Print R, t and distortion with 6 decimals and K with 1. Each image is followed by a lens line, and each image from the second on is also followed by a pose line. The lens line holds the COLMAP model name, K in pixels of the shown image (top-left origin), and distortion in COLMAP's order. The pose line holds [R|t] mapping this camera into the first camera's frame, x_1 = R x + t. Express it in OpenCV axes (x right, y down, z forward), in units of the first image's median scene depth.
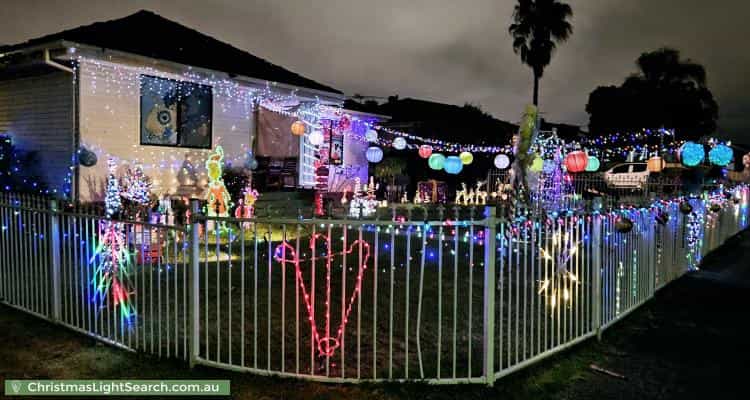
lens RADIAL K [[585.3, 0, 389.5], [0, 585.3, 199.5], [0, 0, 1]] dist [0.014929, 0.000706]
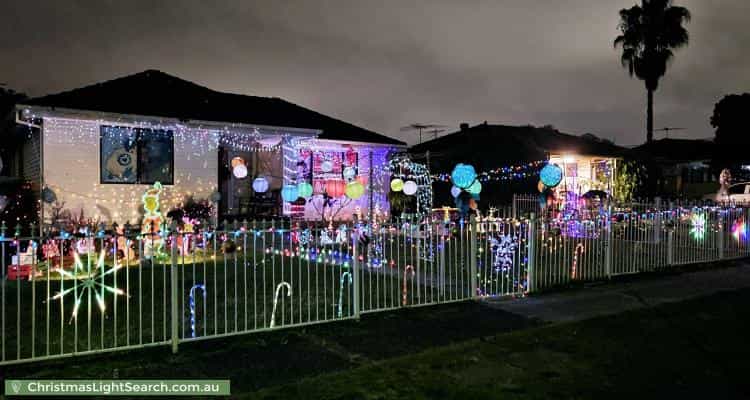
lens RADIAL K [[585.6, 0, 375.0], [0, 585.6, 200.0], [0, 0, 1]] dist [0.021646, -0.002798]
pose [[0.946587, -0.027654, -0.321262, 0.361791], [0.011289, 0.998547, -0.052692, 0.007652], [0.322252, 0.046251, 0.945523, 0.032223]]
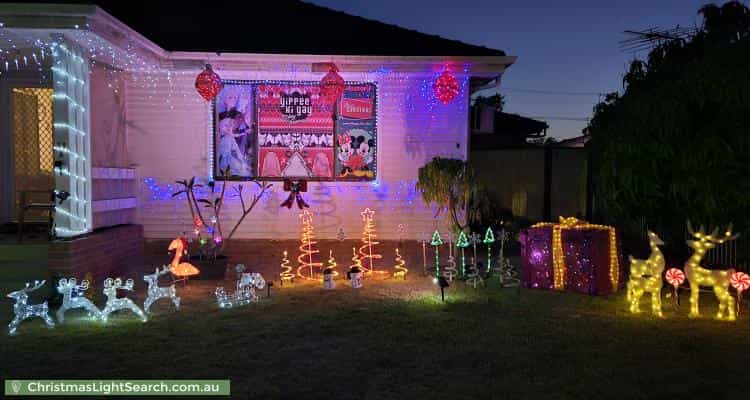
lens RADIAL K [[585.6, 0, 375.0], [0, 585.6, 200.0], [0, 0, 1]] dist [0.021646, -0.002798]
pose [[0.608551, 0.009682, -0.793456, 0.358895], [-0.028317, 0.999554, -0.009521, -0.050295], [0.793010, 0.028263, 0.608553, 0.913279]]
